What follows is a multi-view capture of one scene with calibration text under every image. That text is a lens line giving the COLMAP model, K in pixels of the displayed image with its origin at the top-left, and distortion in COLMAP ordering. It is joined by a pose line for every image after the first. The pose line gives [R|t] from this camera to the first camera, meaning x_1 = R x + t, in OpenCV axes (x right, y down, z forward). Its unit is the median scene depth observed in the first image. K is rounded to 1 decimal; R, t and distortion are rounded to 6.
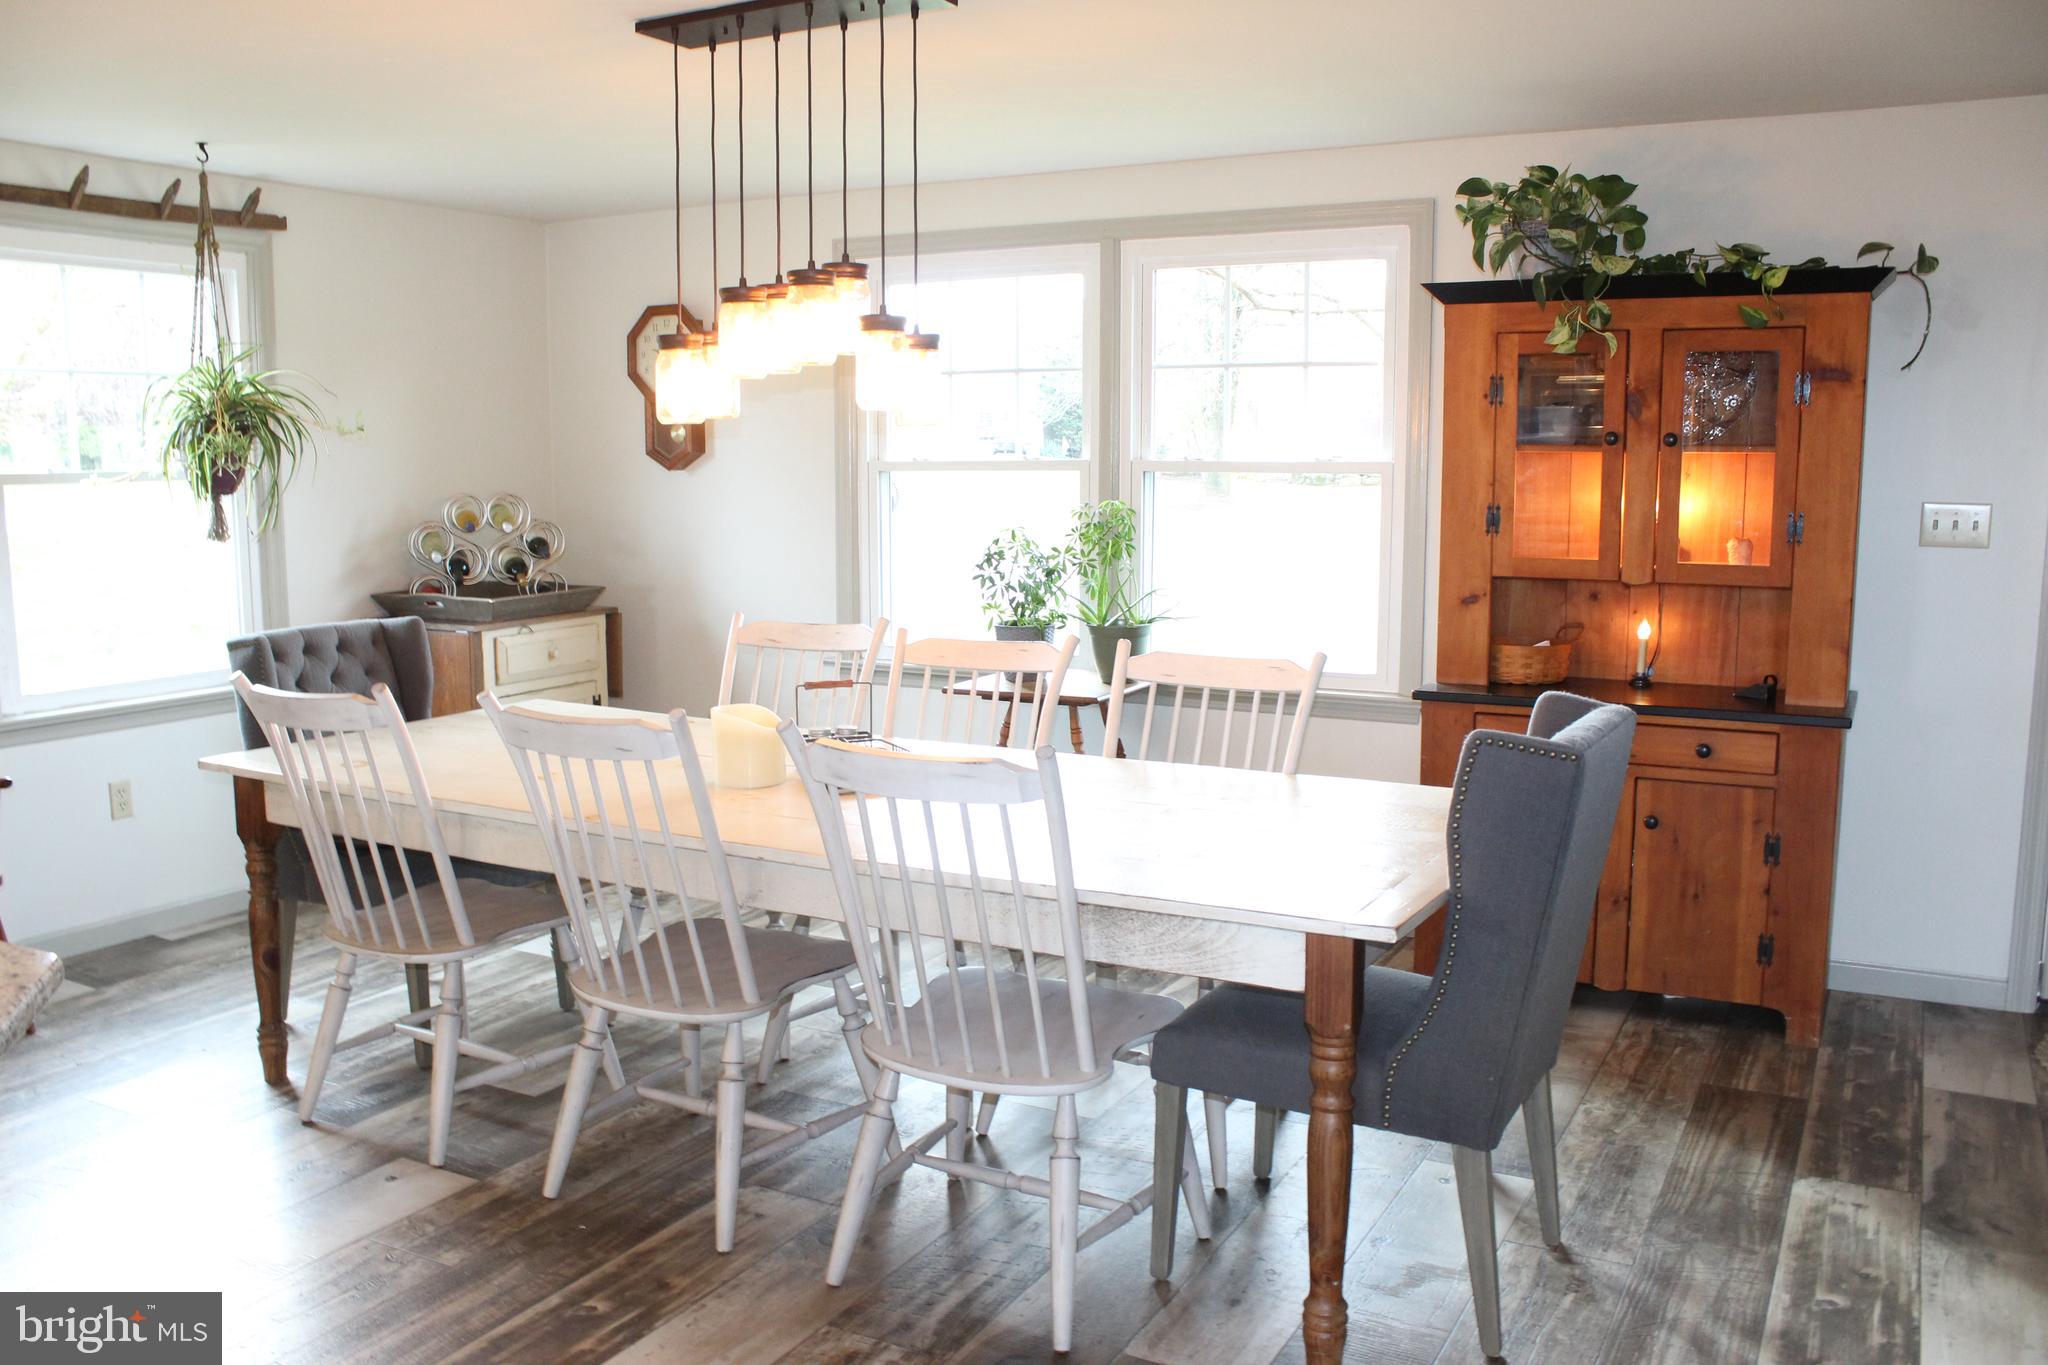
lens RADIAL K [[1692.3, 0, 1064.1], [0, 1692.3, 753.3], [0, 0, 1]] dist [-0.149539, 0.120727]
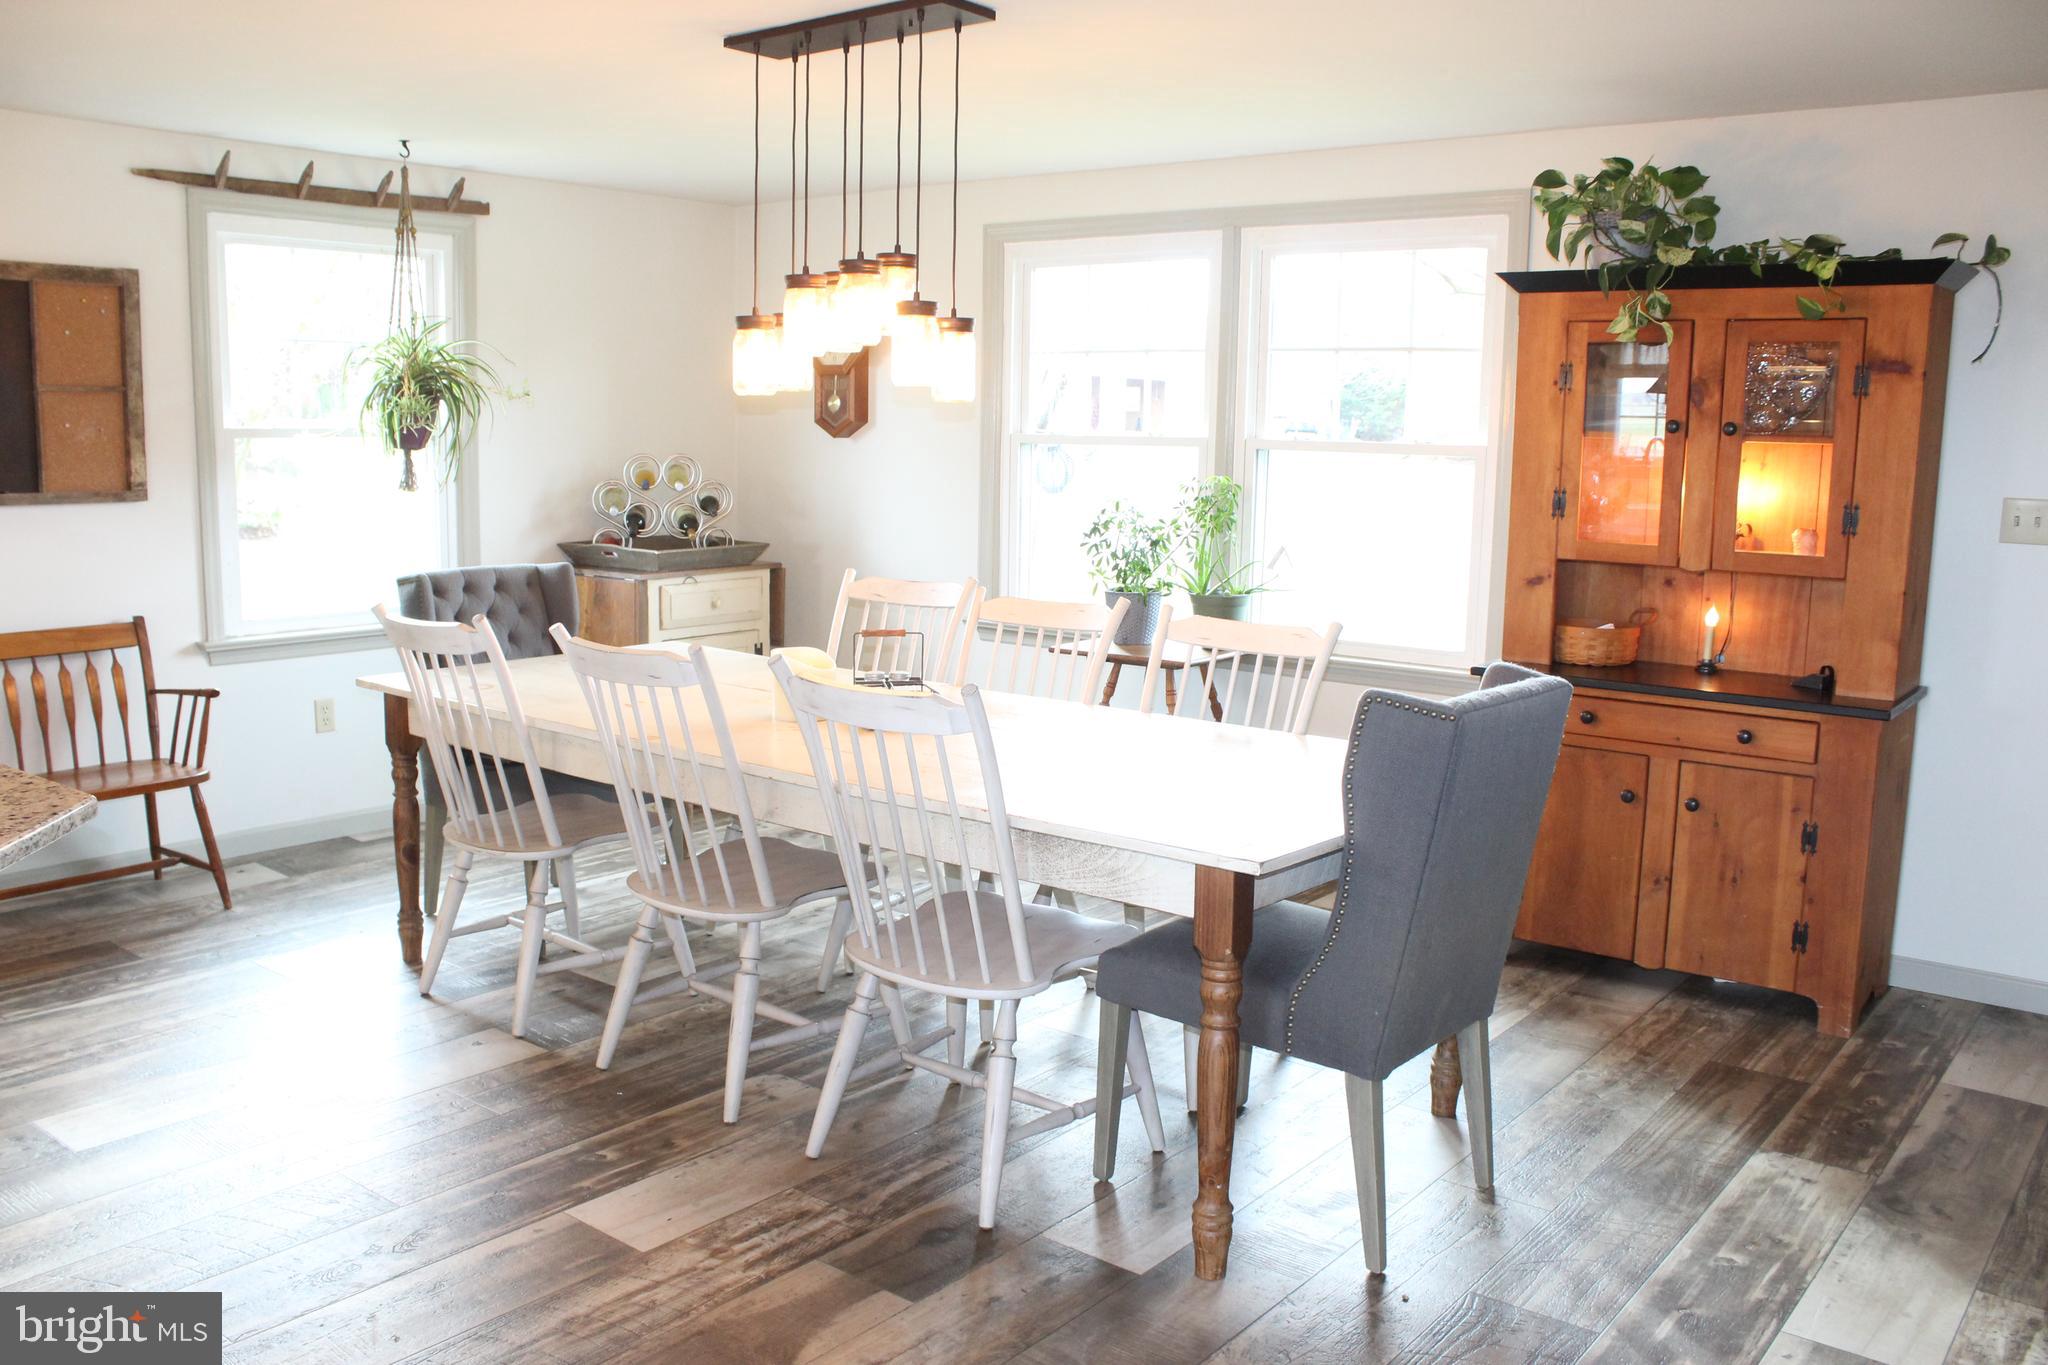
lens RADIAL K [[1692.3, 0, 1065.0], [0, 1692.3, 761.0], [0, 0, 1]] dist [-0.149539, 0.120727]
pose [[0.985806, 0.051279, -0.159869, 0.138914], [-0.048303, 0.998581, 0.022445, 0.010676], [0.160793, -0.014404, 0.986883, -0.066092]]
